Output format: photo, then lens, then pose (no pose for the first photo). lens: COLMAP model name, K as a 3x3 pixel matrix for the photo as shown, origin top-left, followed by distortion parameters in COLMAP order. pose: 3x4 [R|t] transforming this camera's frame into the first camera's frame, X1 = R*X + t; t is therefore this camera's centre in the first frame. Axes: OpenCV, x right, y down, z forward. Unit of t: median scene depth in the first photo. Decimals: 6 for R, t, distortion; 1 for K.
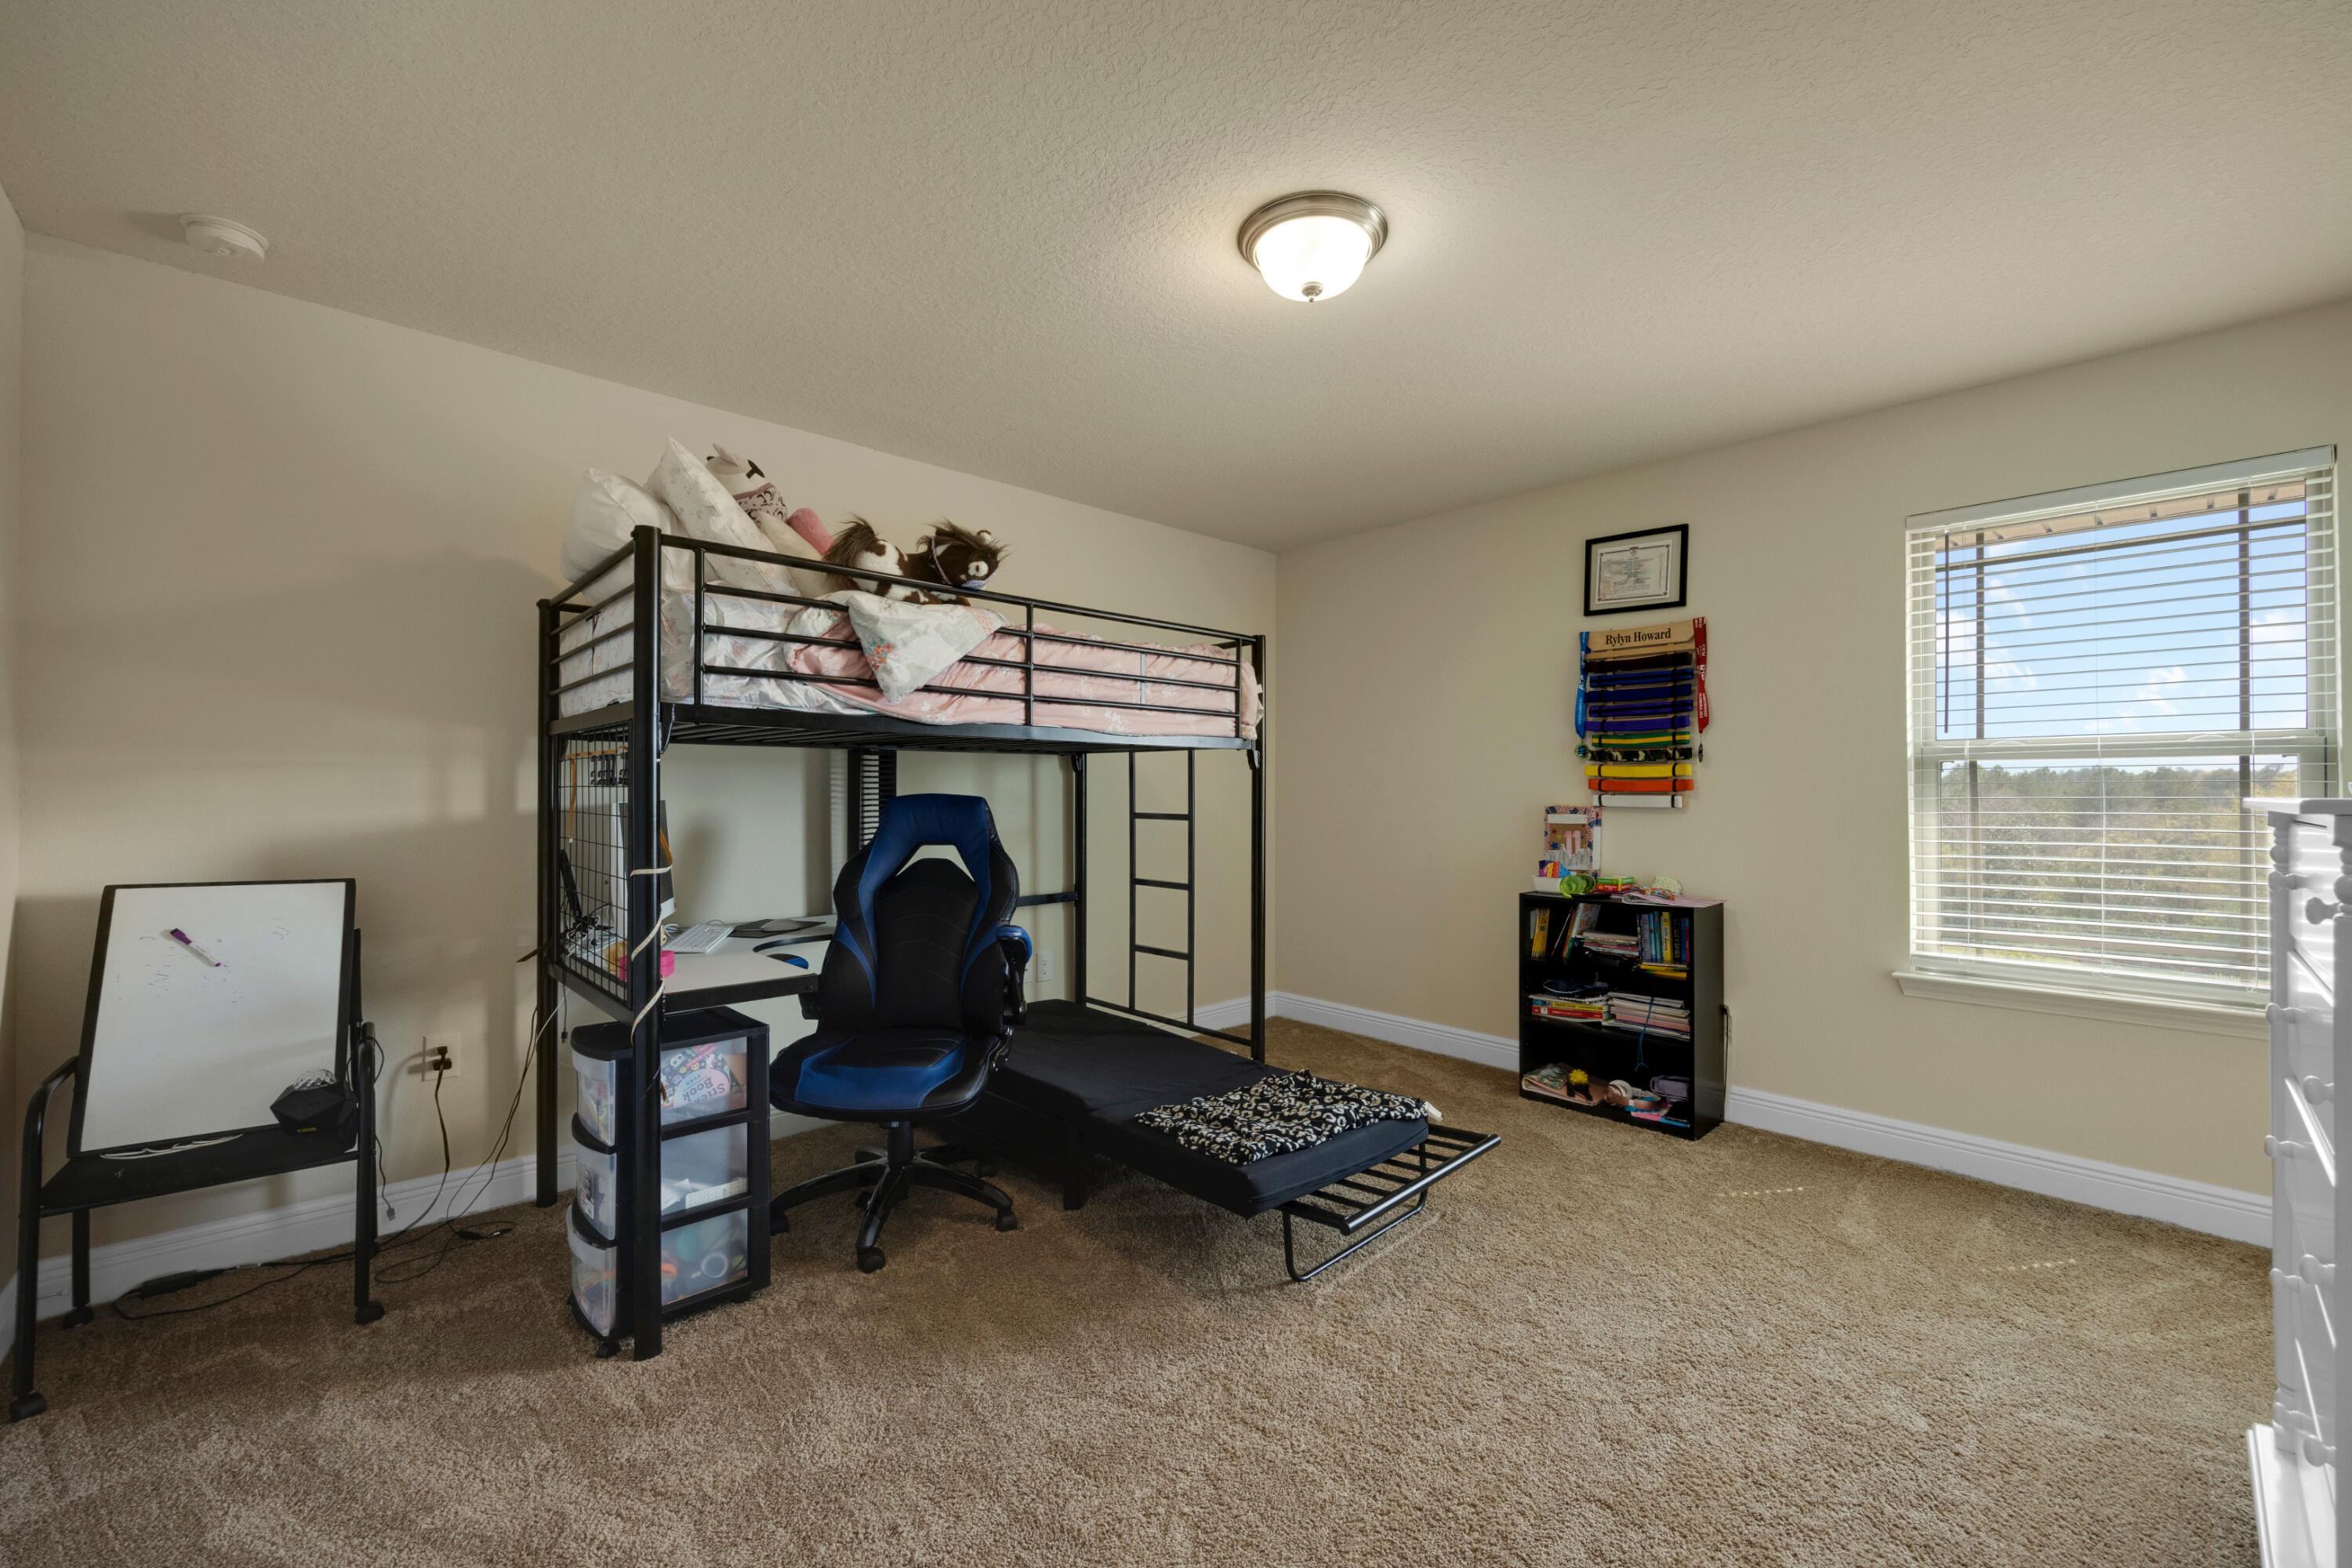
lens RADIAL K [[966.5, 0, 1176.0], [0, 966.5, 784.0], [0, 0, 1]] dist [0.005736, -0.000143]
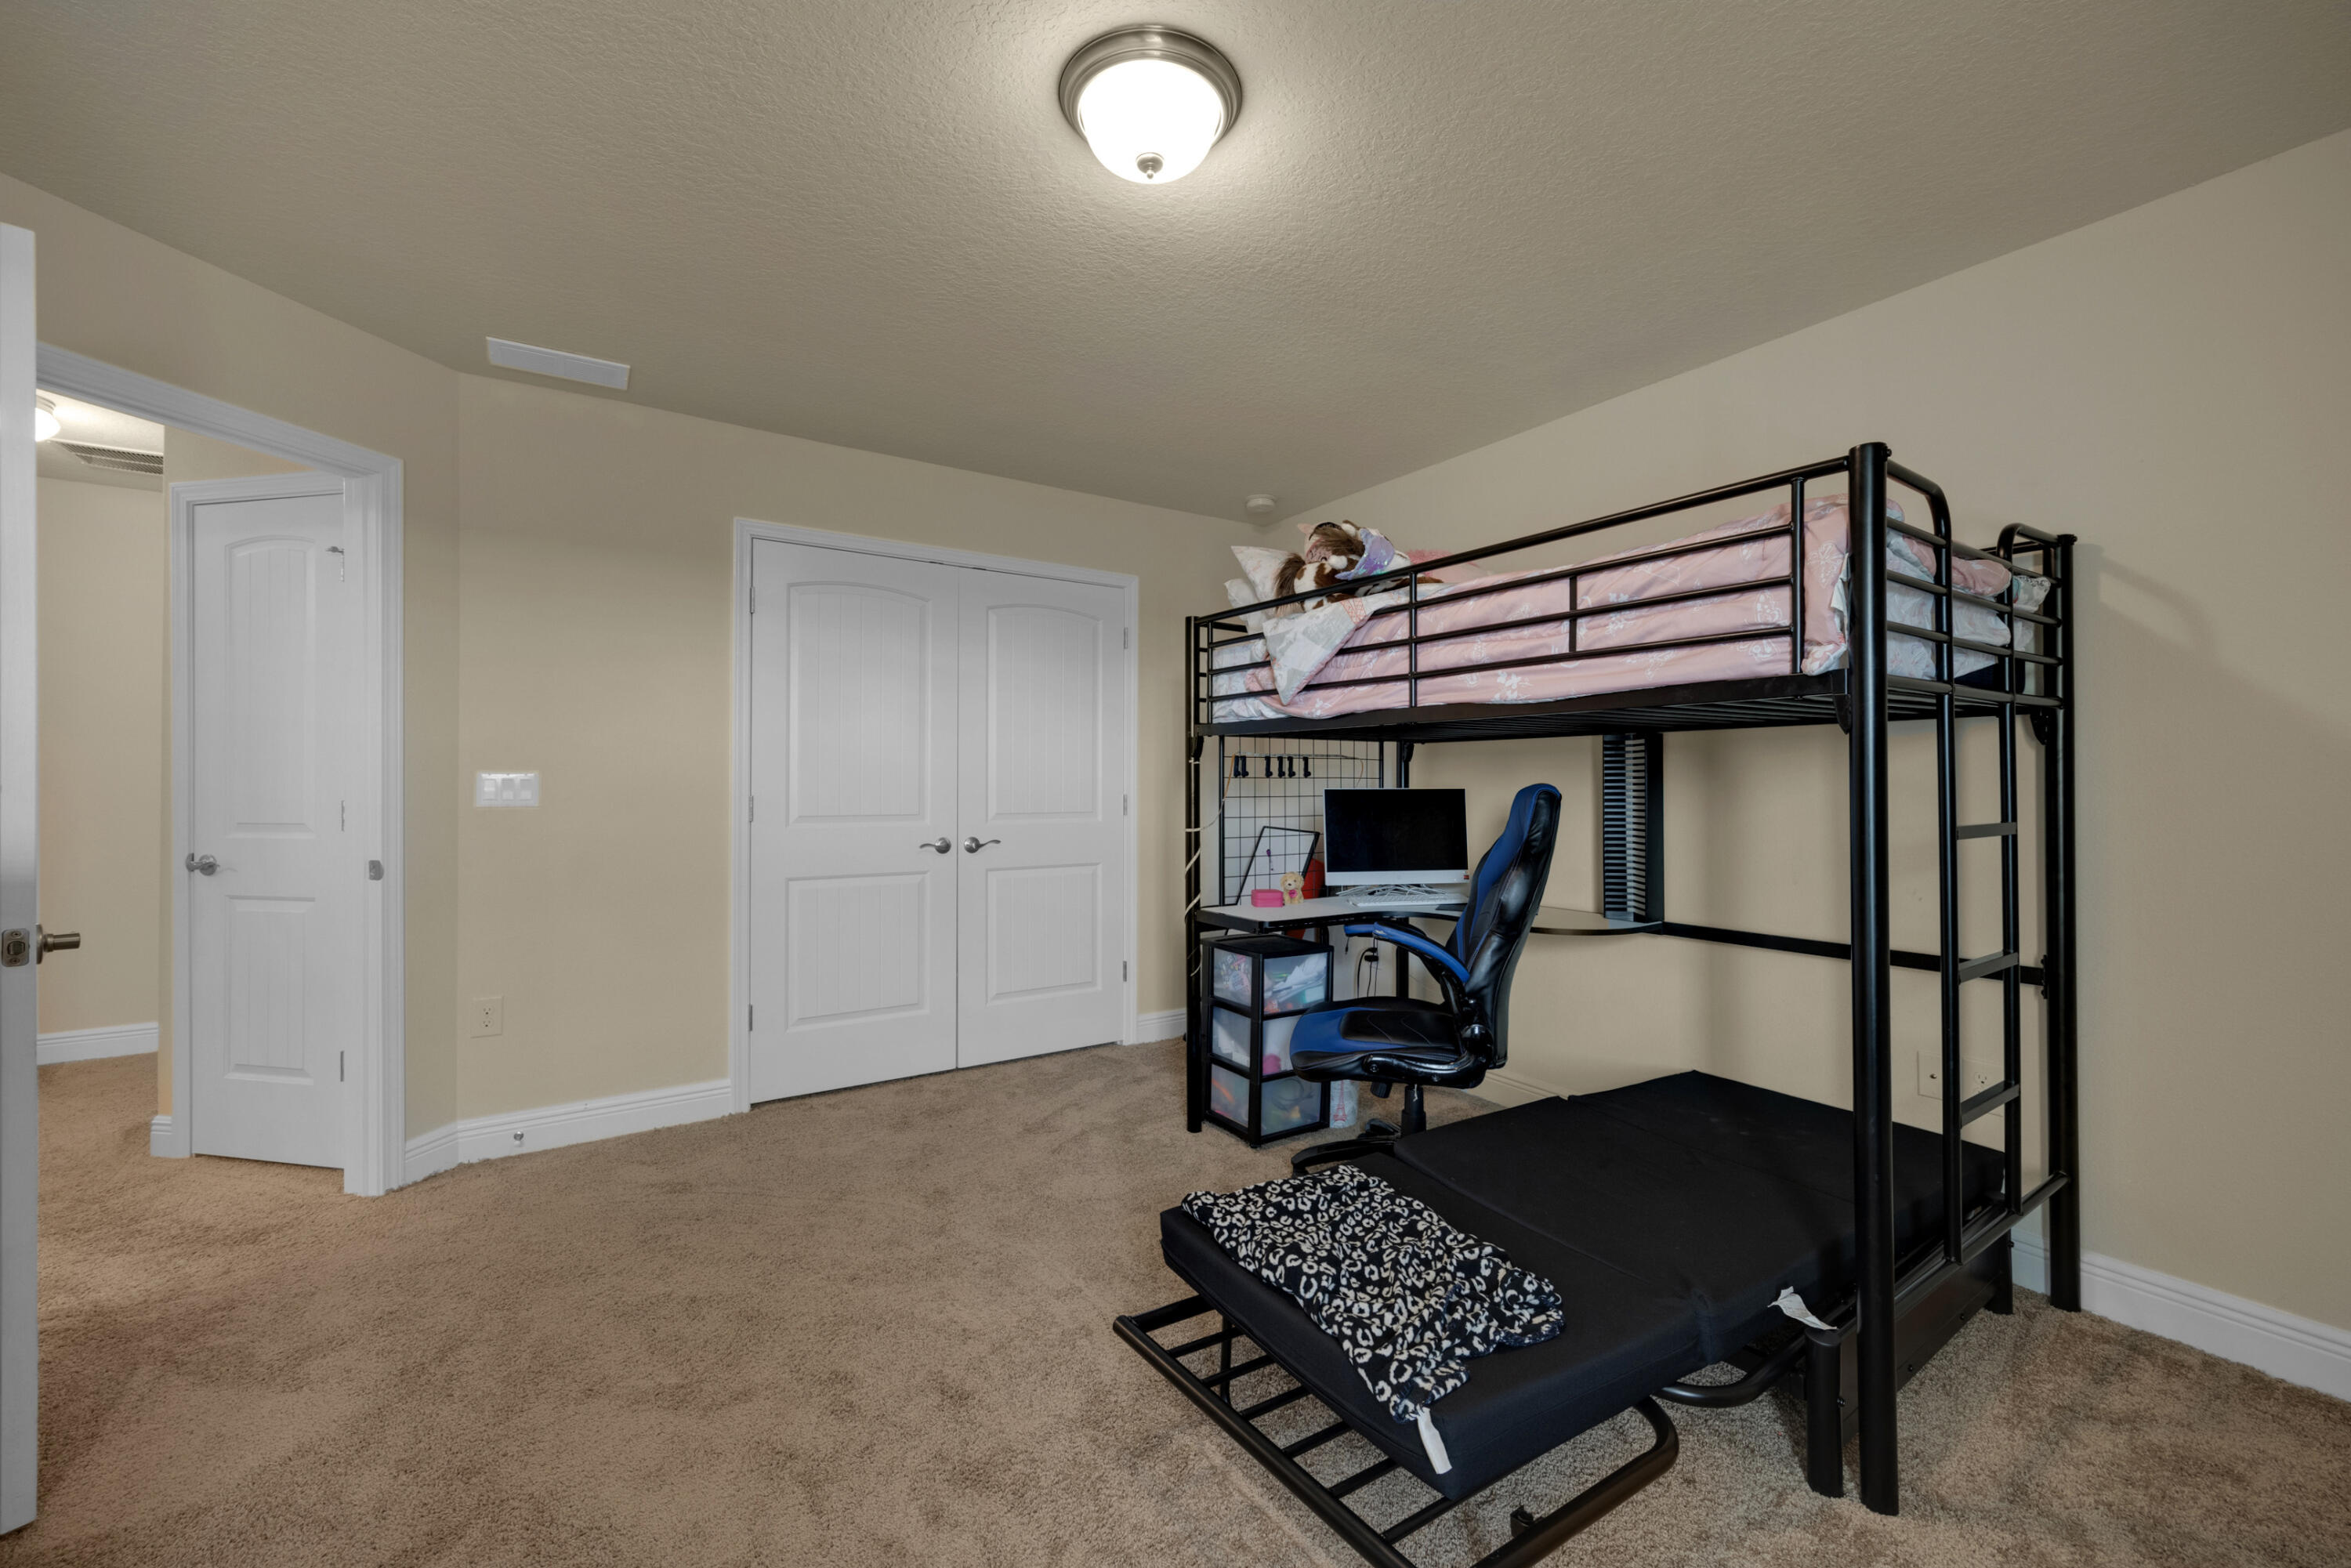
lens RADIAL K [[966.0, 0, 1175.5], [0, 966.0, 784.0], [0, 0, 1]] dist [0.005736, -0.000143]
pose [[-0.201763, 0.000464, -0.979434, 0.789969], [0.004575, 0.999989, -0.000468, 0.010329], [0.979424, -0.004576, -0.201763, 0.992552]]
